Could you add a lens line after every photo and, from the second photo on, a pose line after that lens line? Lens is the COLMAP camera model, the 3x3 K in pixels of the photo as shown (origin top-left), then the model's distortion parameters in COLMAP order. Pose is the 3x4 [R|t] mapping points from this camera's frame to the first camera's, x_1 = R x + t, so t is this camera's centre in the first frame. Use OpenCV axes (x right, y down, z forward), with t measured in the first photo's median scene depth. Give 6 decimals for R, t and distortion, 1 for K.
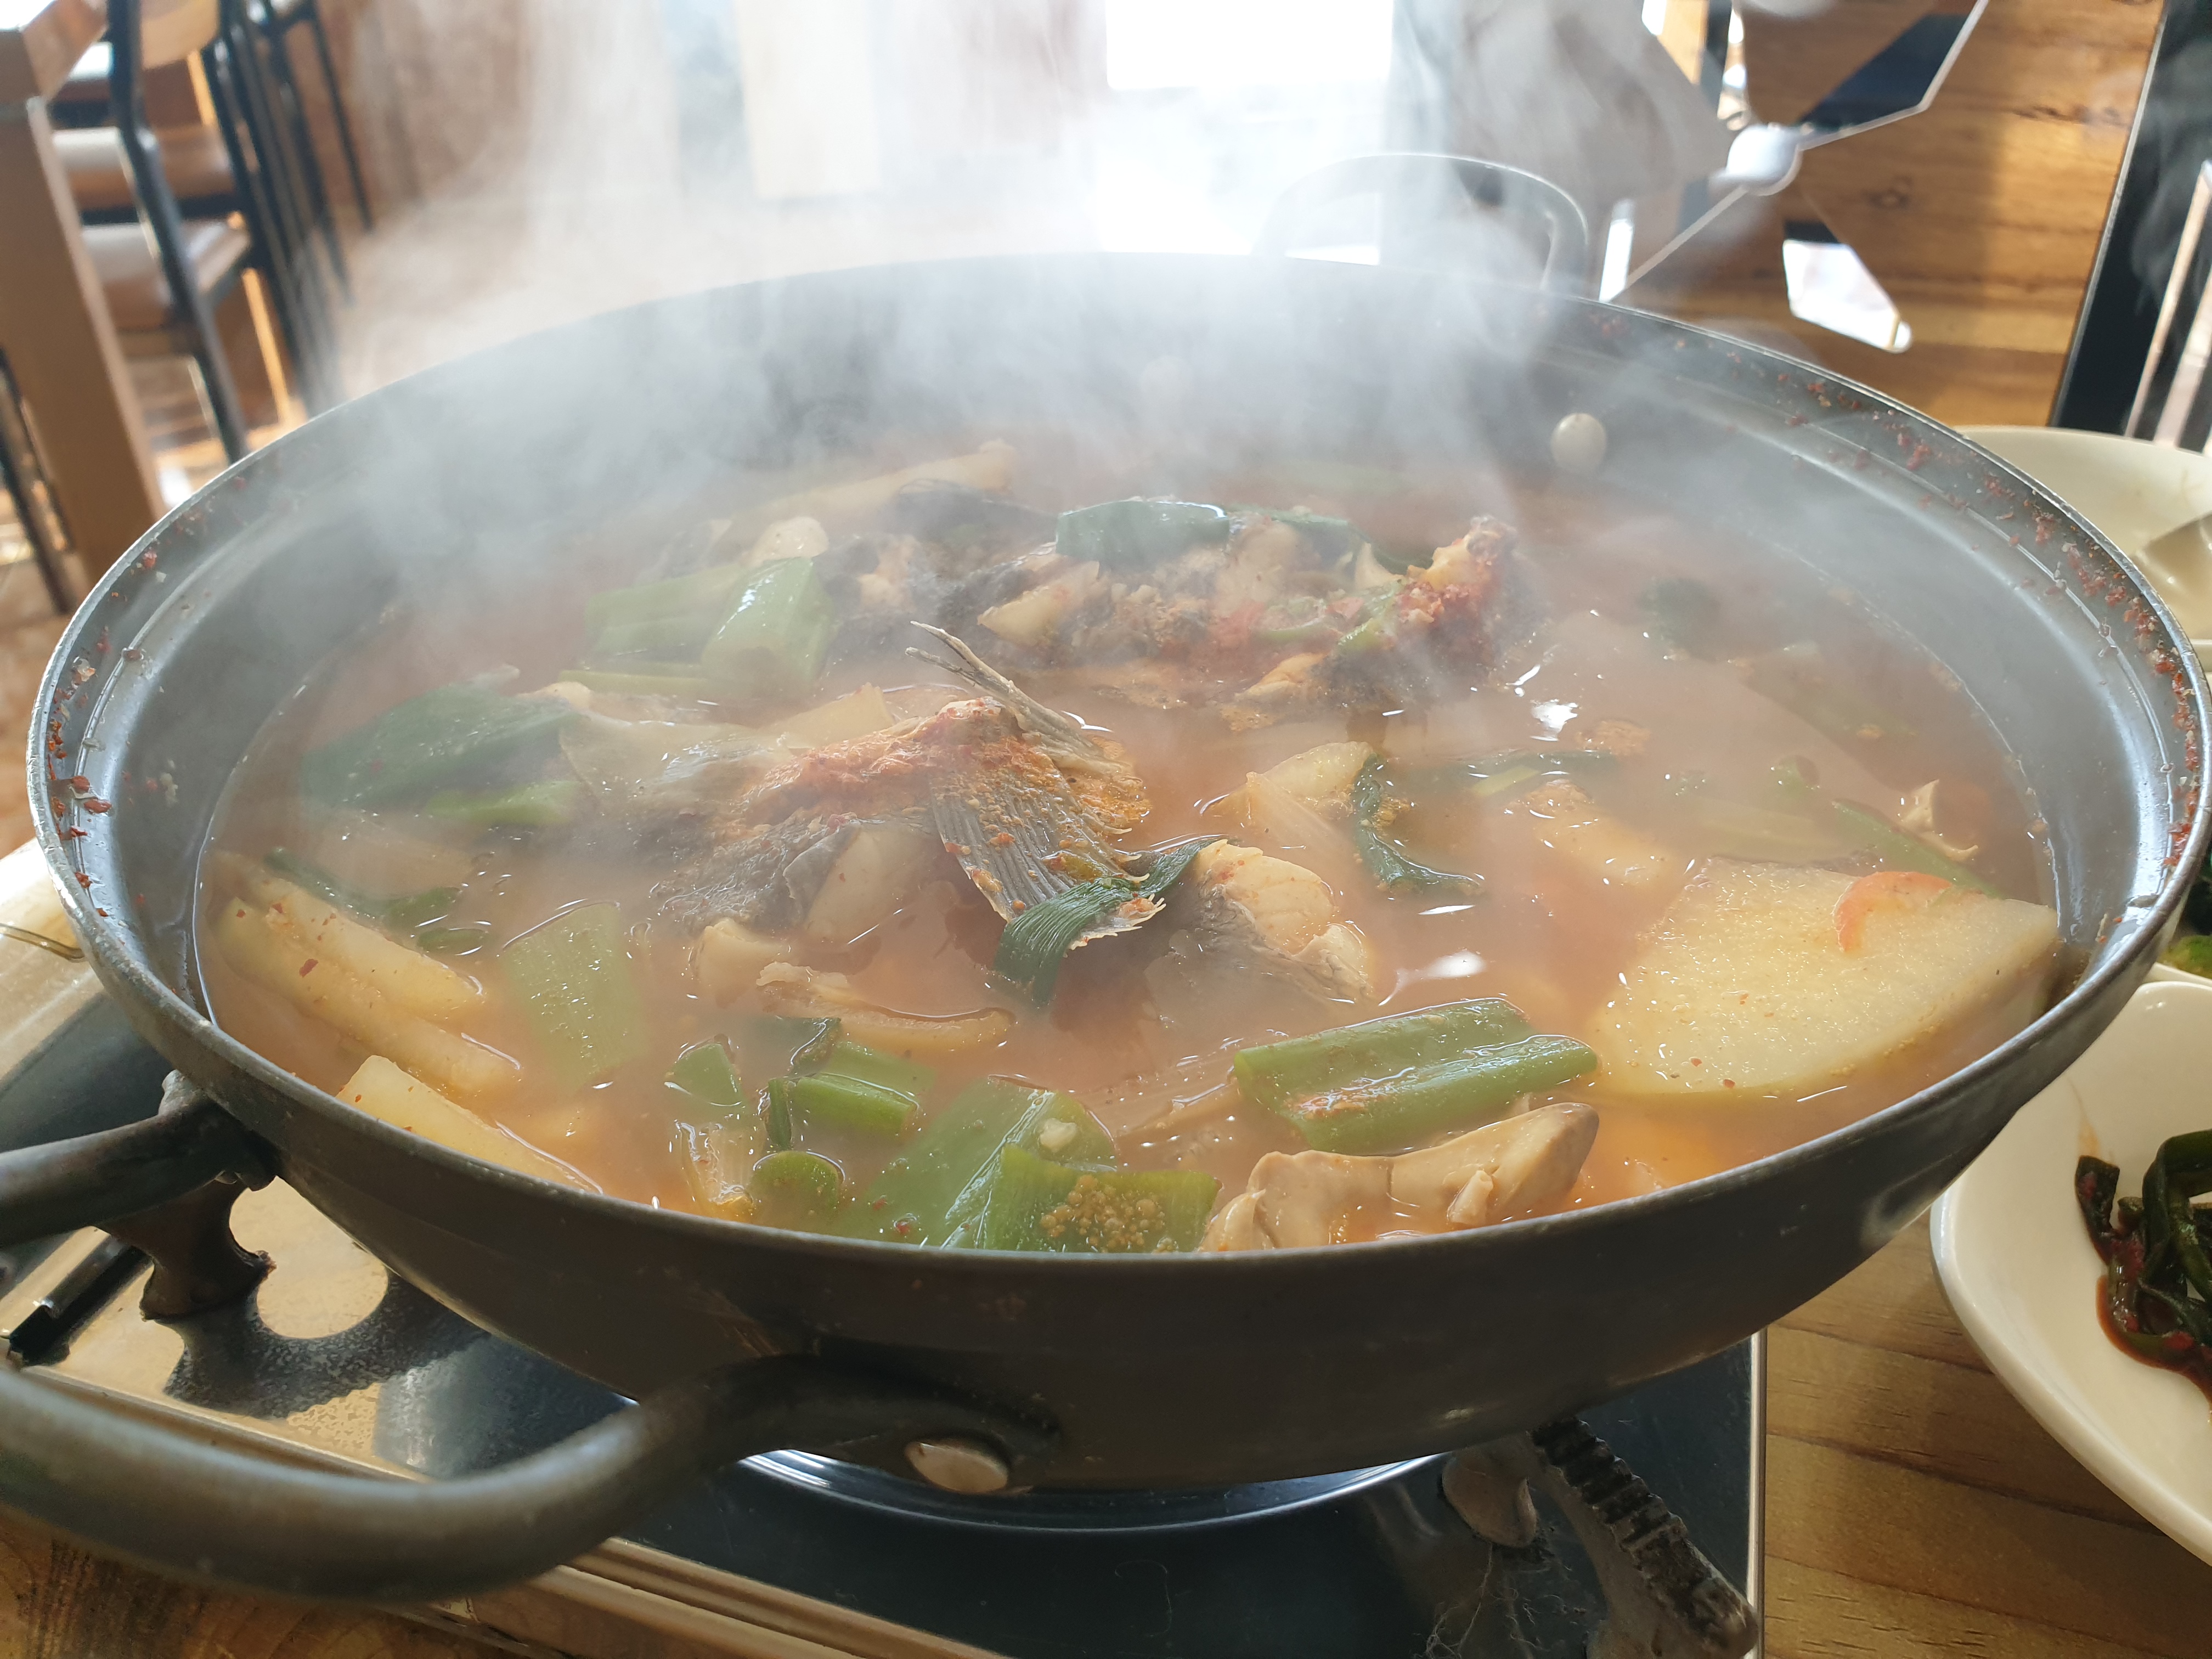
lens RADIAL K [[1700.7, 0, 1139.7], [0, 1700.7, 821.8], [0, 0, 1]] dist [0.012686, -0.003020]
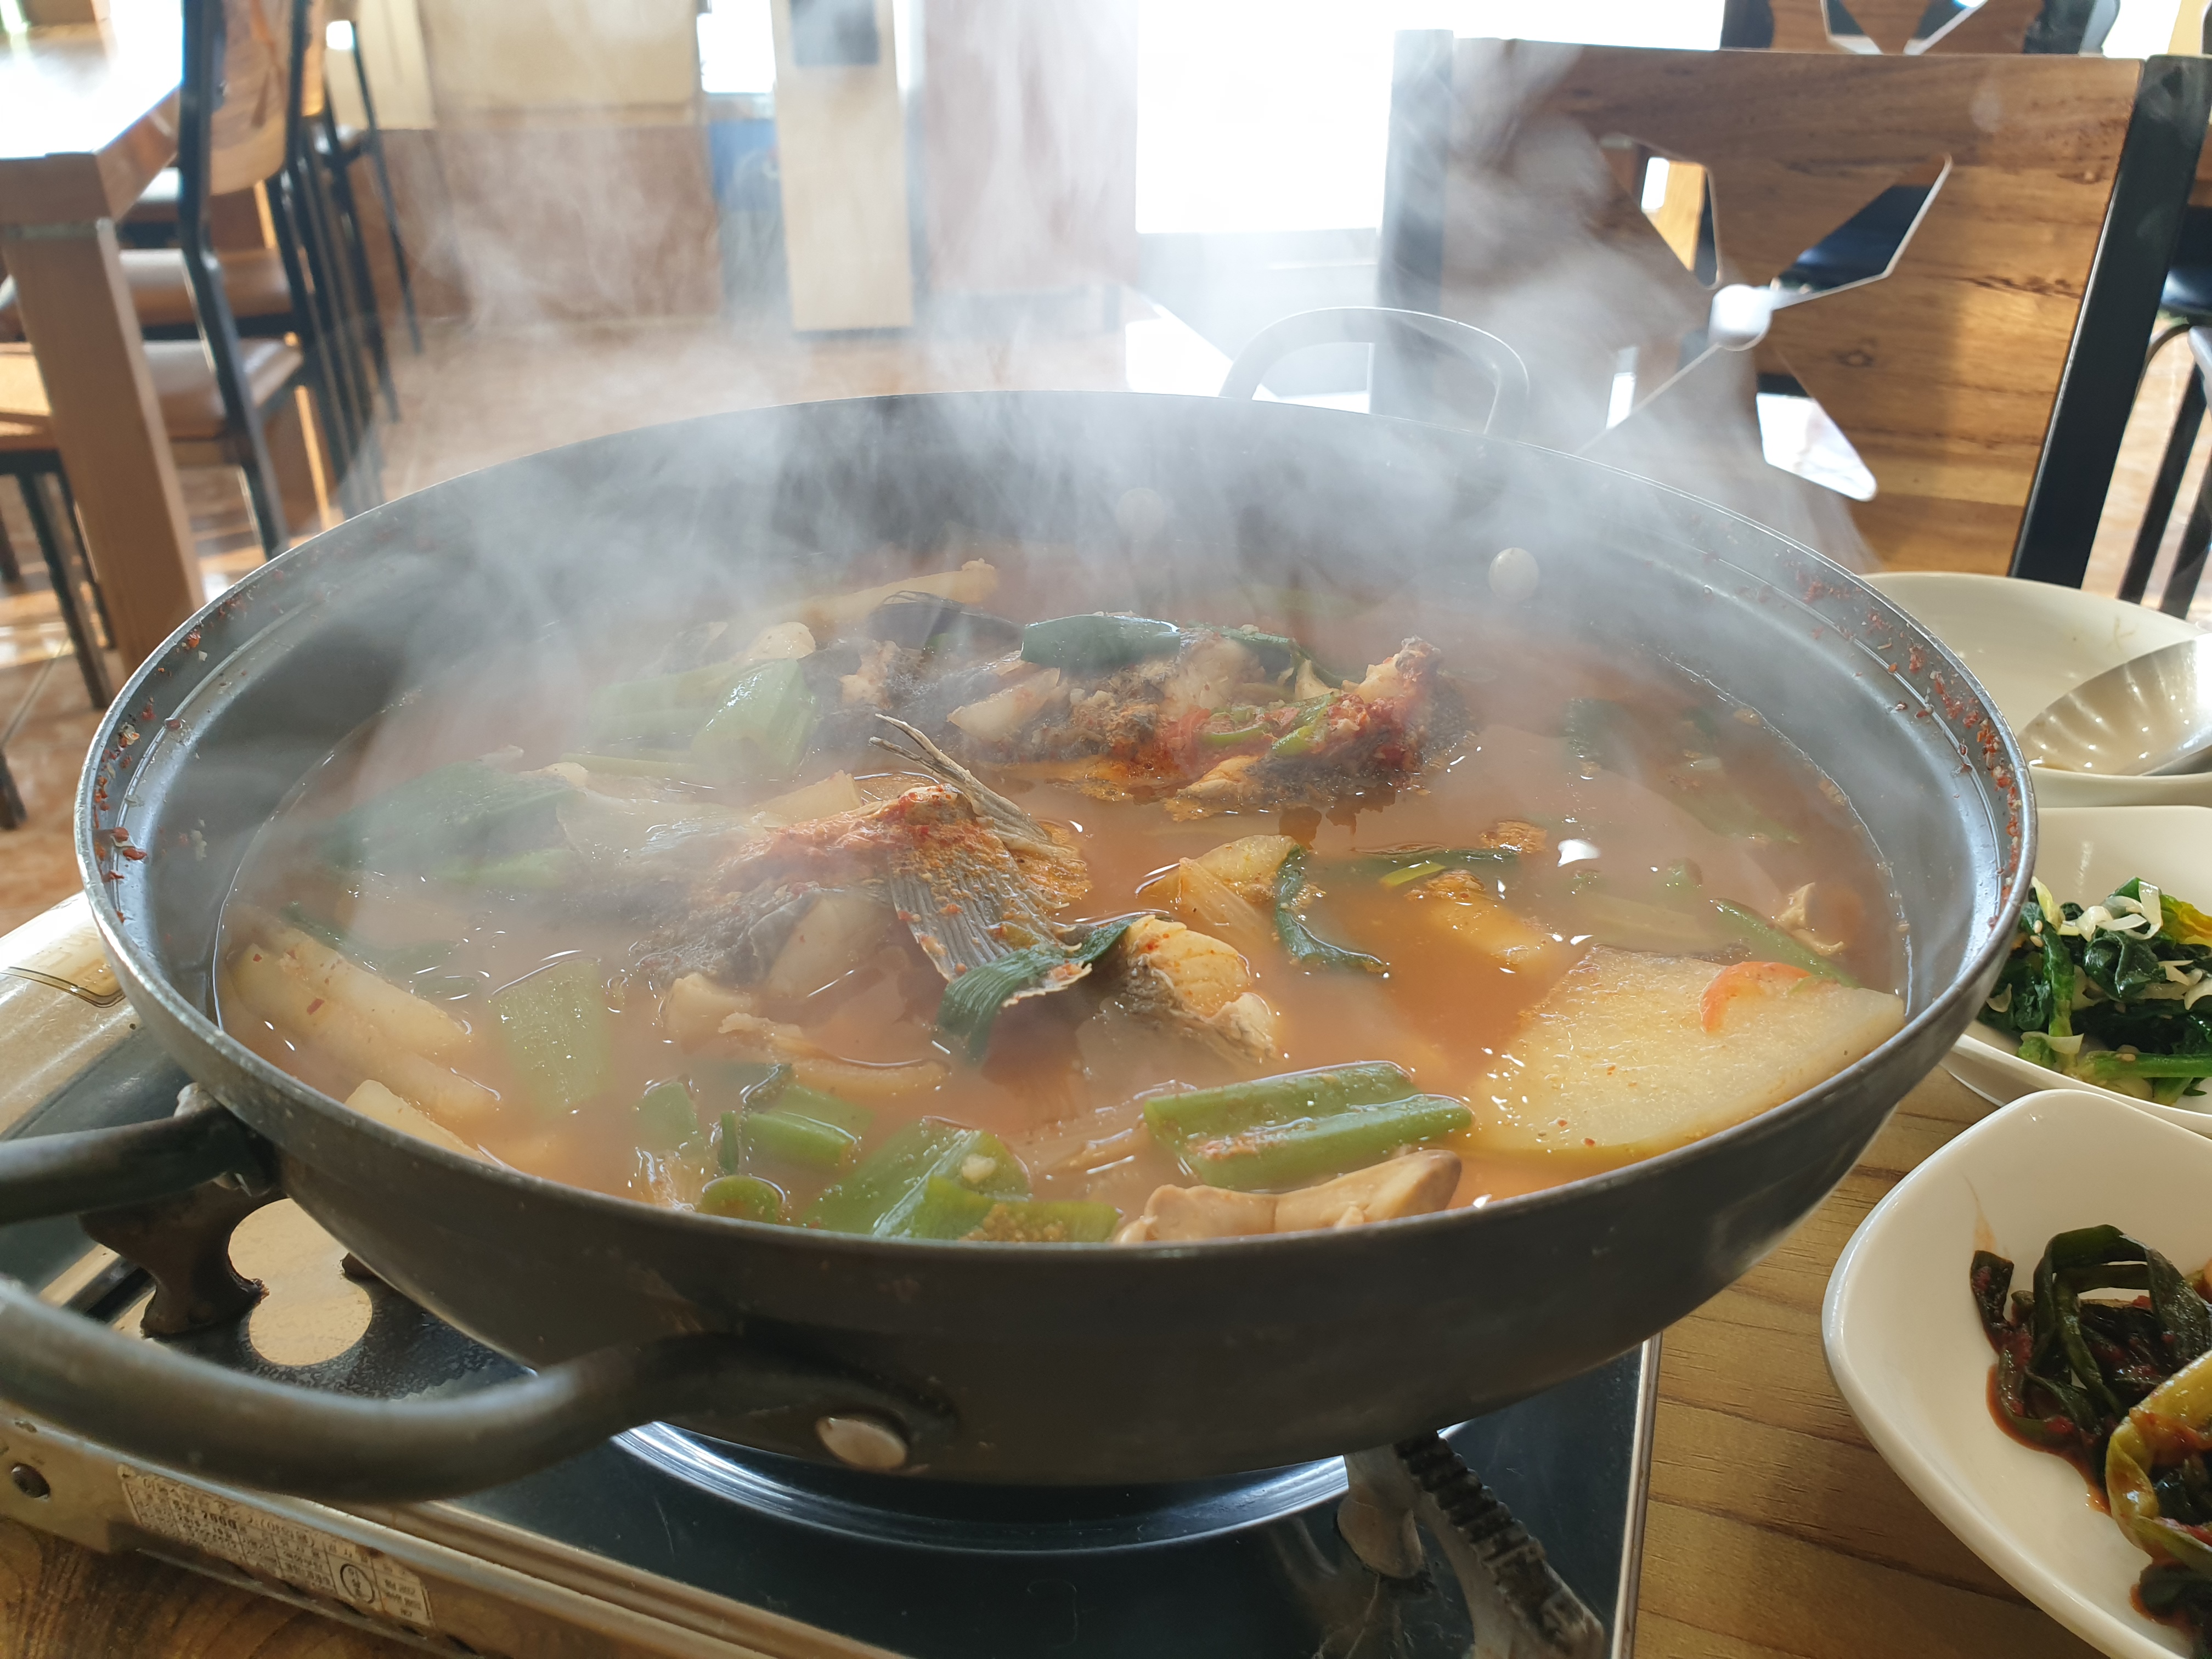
lens RADIAL K [[1679.5, 0, 1139.9], [0, 1679.5, 833.7], [0, 0, 1]] dist [0.018263, -0.007318]
pose [[0.999630, 0.026496, -0.006129, 0.046527], [-0.026837, 0.997546, -0.064674, 0.027781], [0.004401, 0.064814, 0.997888, -0.087207]]
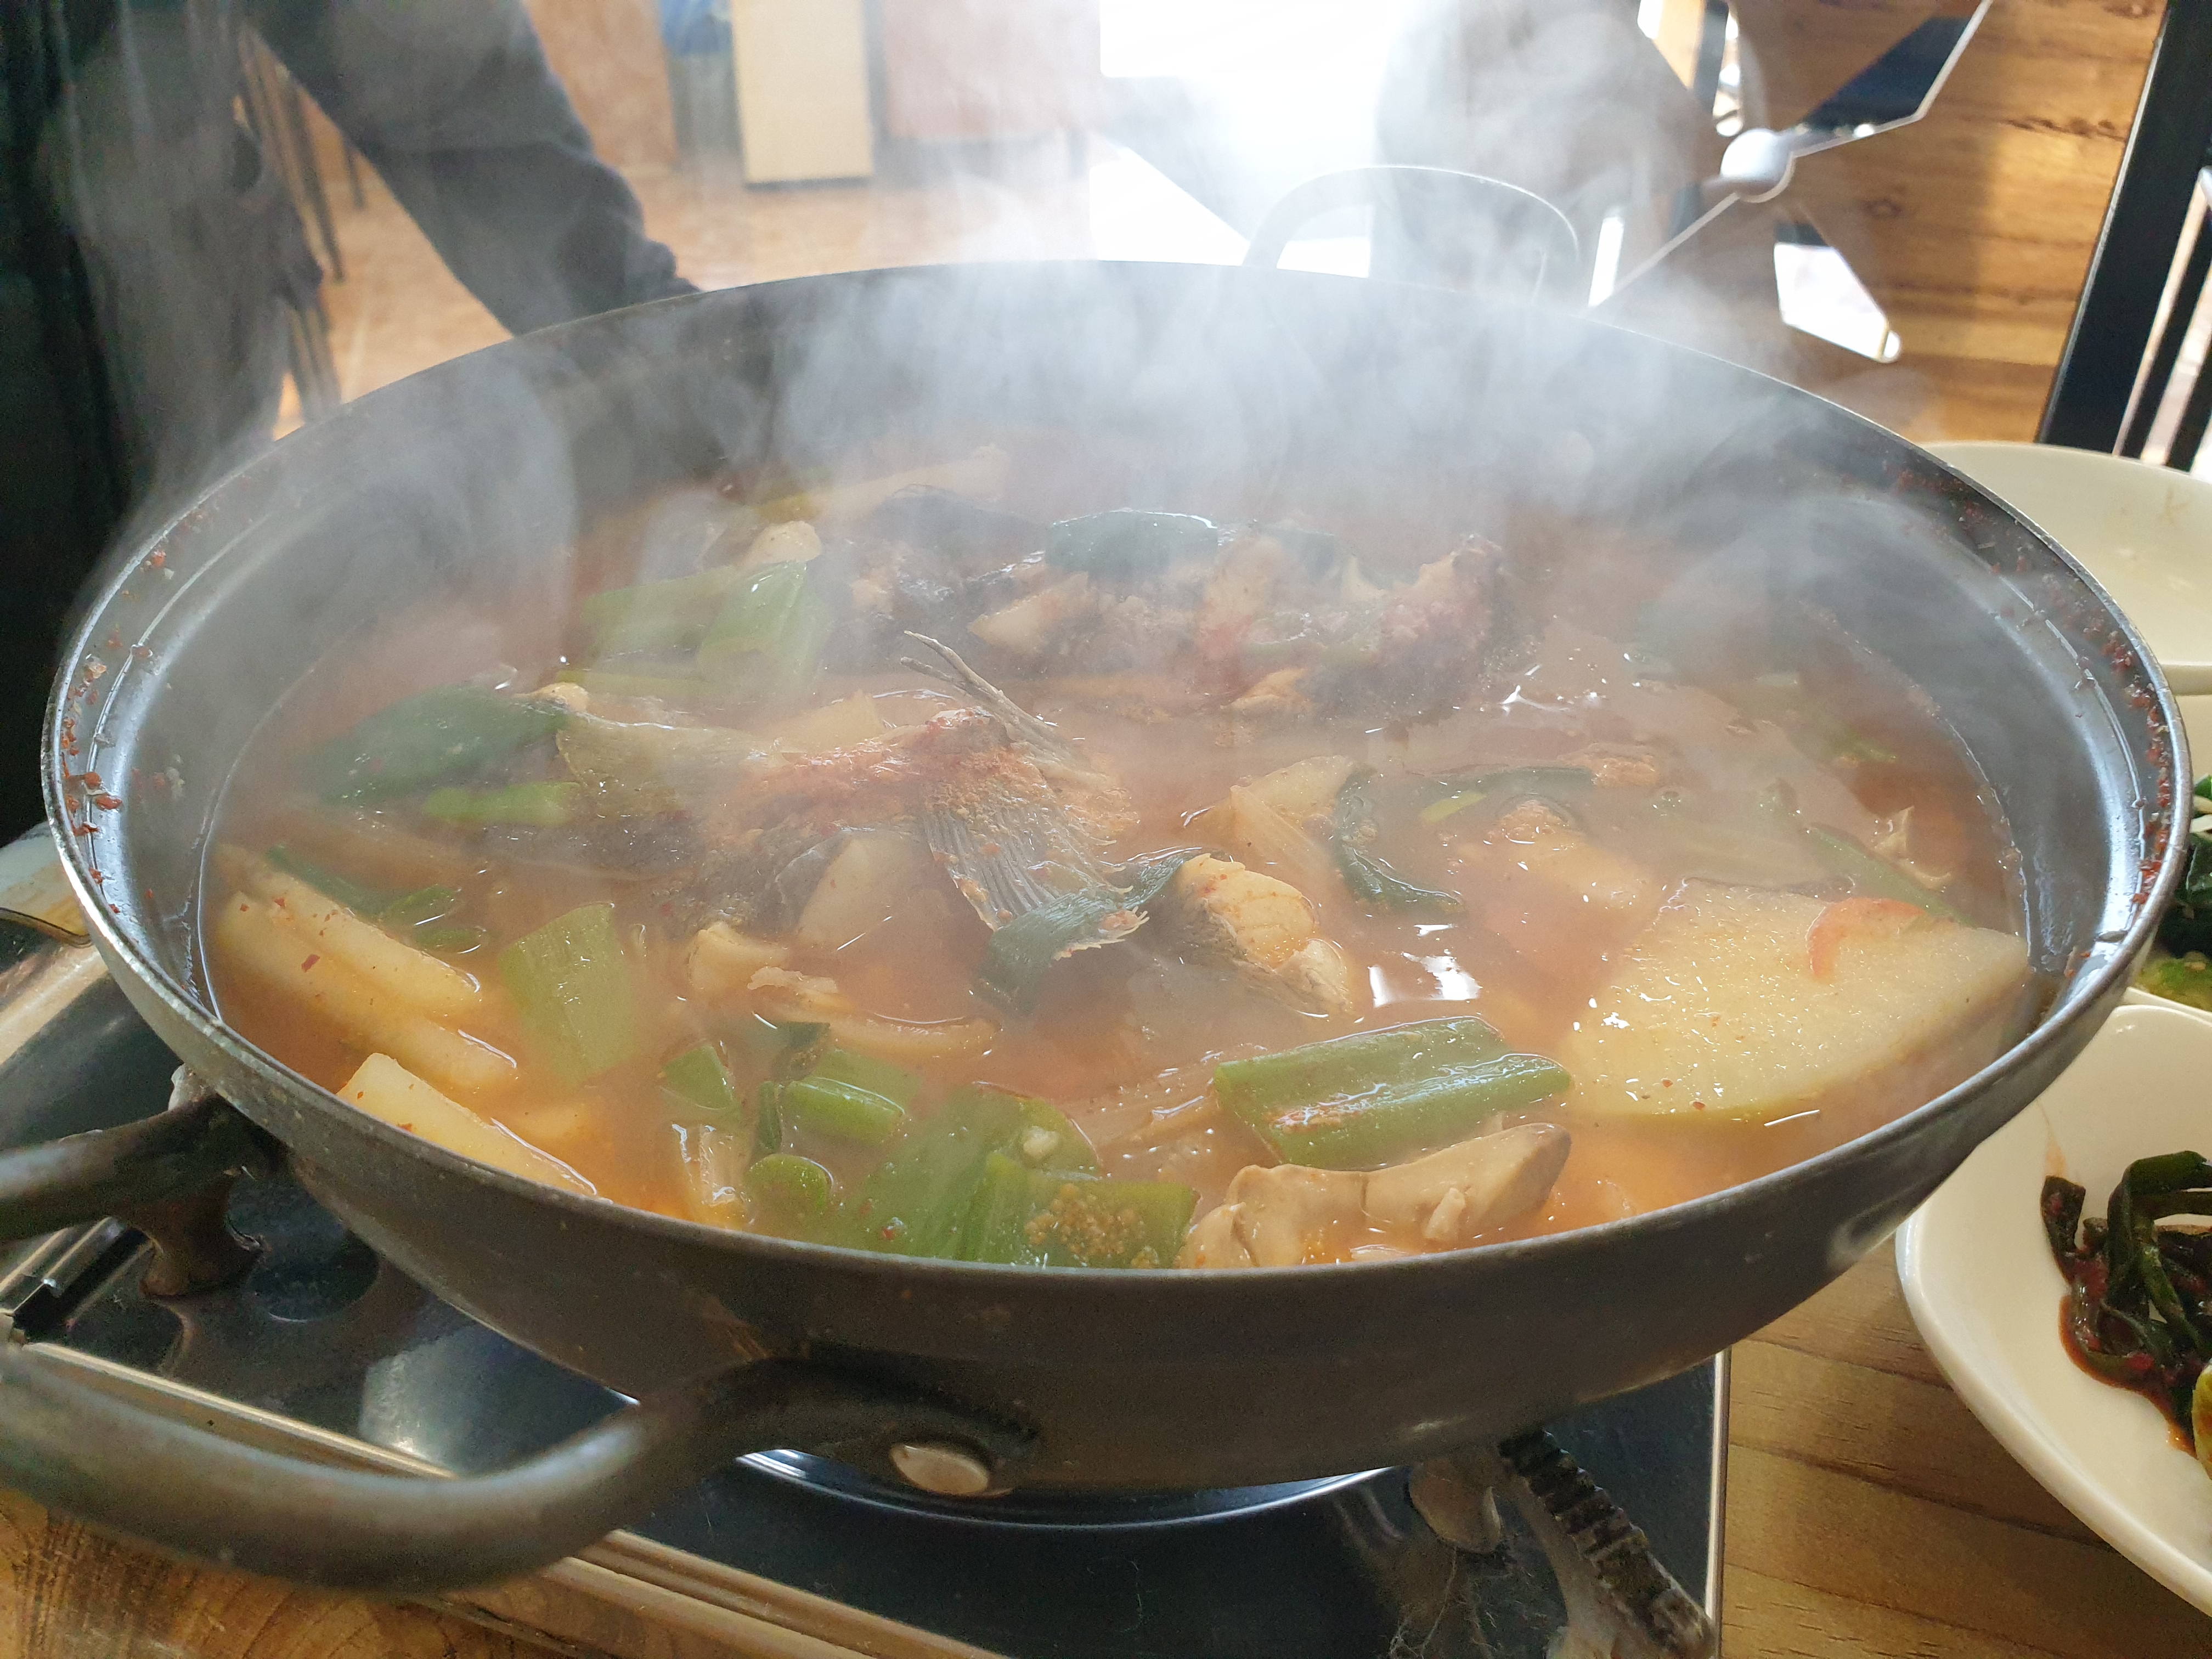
lens RADIAL K [[1696.8, 0, 1106.0], [0, 1696.8, 829.5], [0, 0, 1]] dist [0.012058, 0.001929]
pose [[0.999785, 0.019615, -0.006751, -0.004494], [-0.019541, 0.999751, 0.010817, -0.013476], [0.006962, -0.010683, 0.999919, -0.015068]]
